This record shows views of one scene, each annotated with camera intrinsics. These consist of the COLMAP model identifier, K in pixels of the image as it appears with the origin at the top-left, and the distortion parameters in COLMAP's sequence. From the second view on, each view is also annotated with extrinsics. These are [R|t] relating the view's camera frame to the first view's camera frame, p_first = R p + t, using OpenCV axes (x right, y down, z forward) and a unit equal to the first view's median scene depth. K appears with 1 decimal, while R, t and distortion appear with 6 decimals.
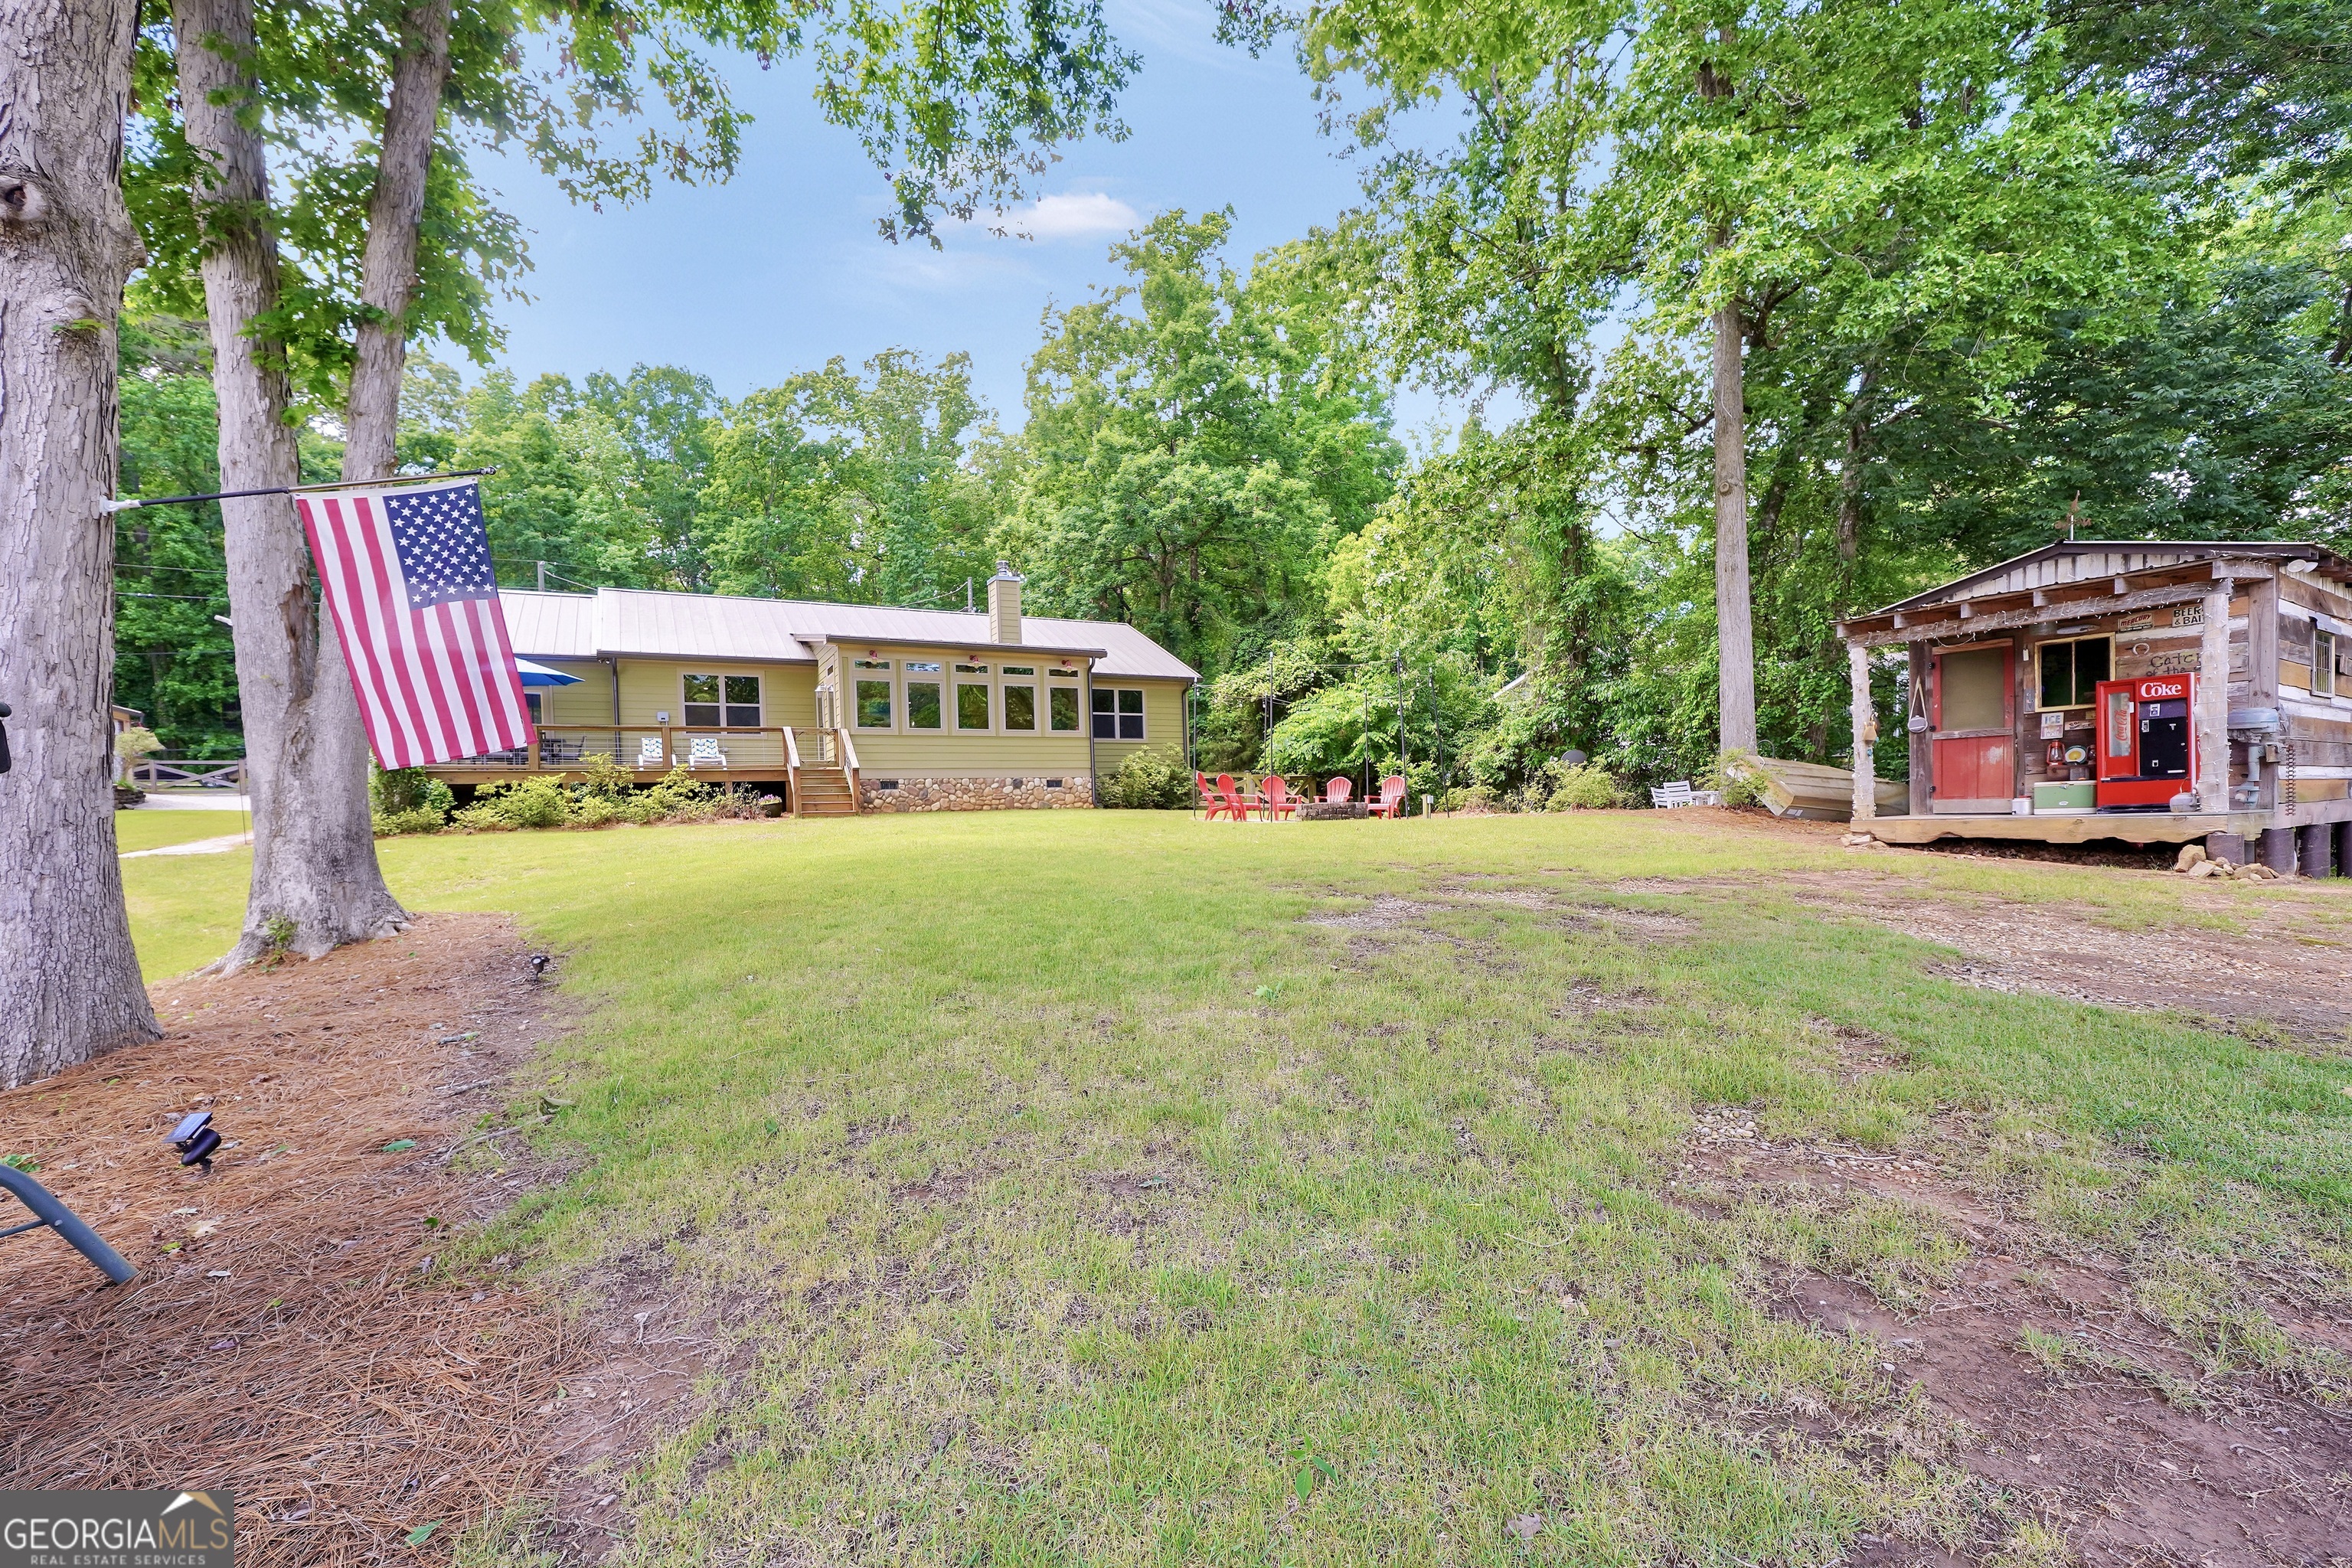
lens RADIAL K [[993.4, 0, 1157.0], [0, 993.4, 788.0], [0, 0, 1]] dist [-0.012732, 0.000230]
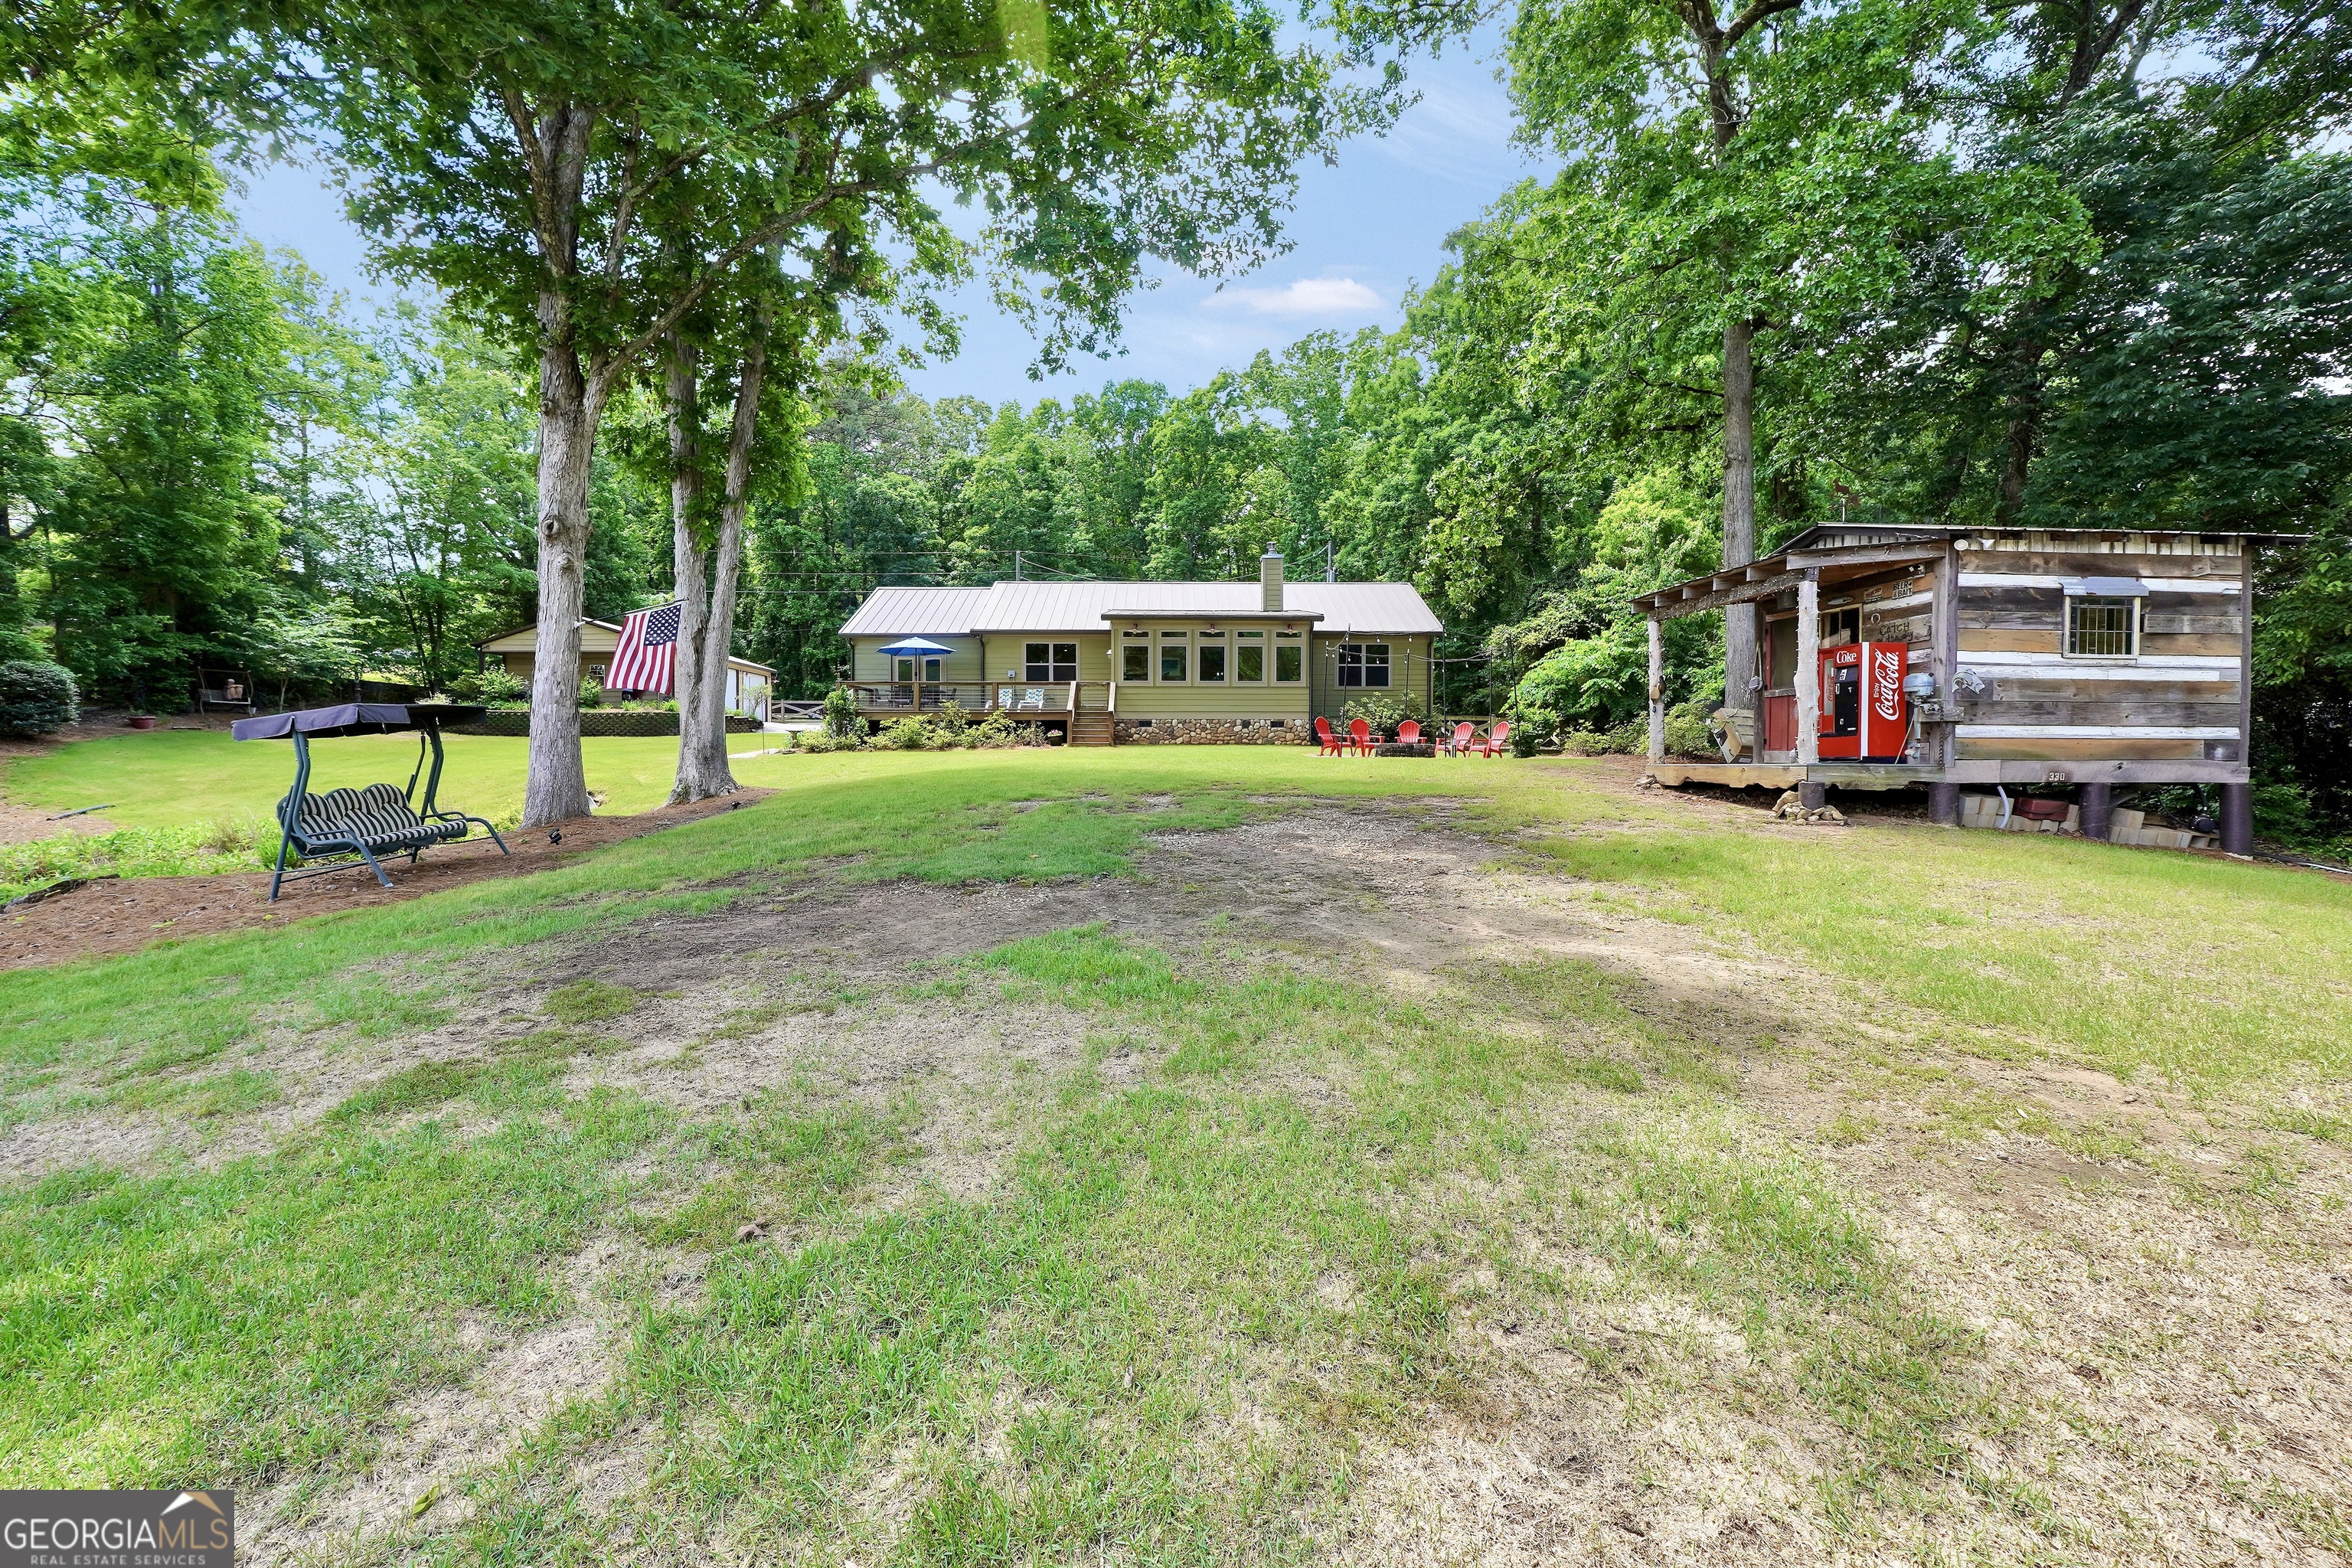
lens RADIAL K [[960.3, 0, 1179.8], [0, 960.3, 680.1], [0, 0, 1]] dist [-0.001368, 0.000031]
pose [[0.900153, -0.007195, -0.435515, 0.325722], [-0.013245, 0.998949, -0.043878, -0.005466], [0.435373, 0.045265, 0.899111, -0.141129]]
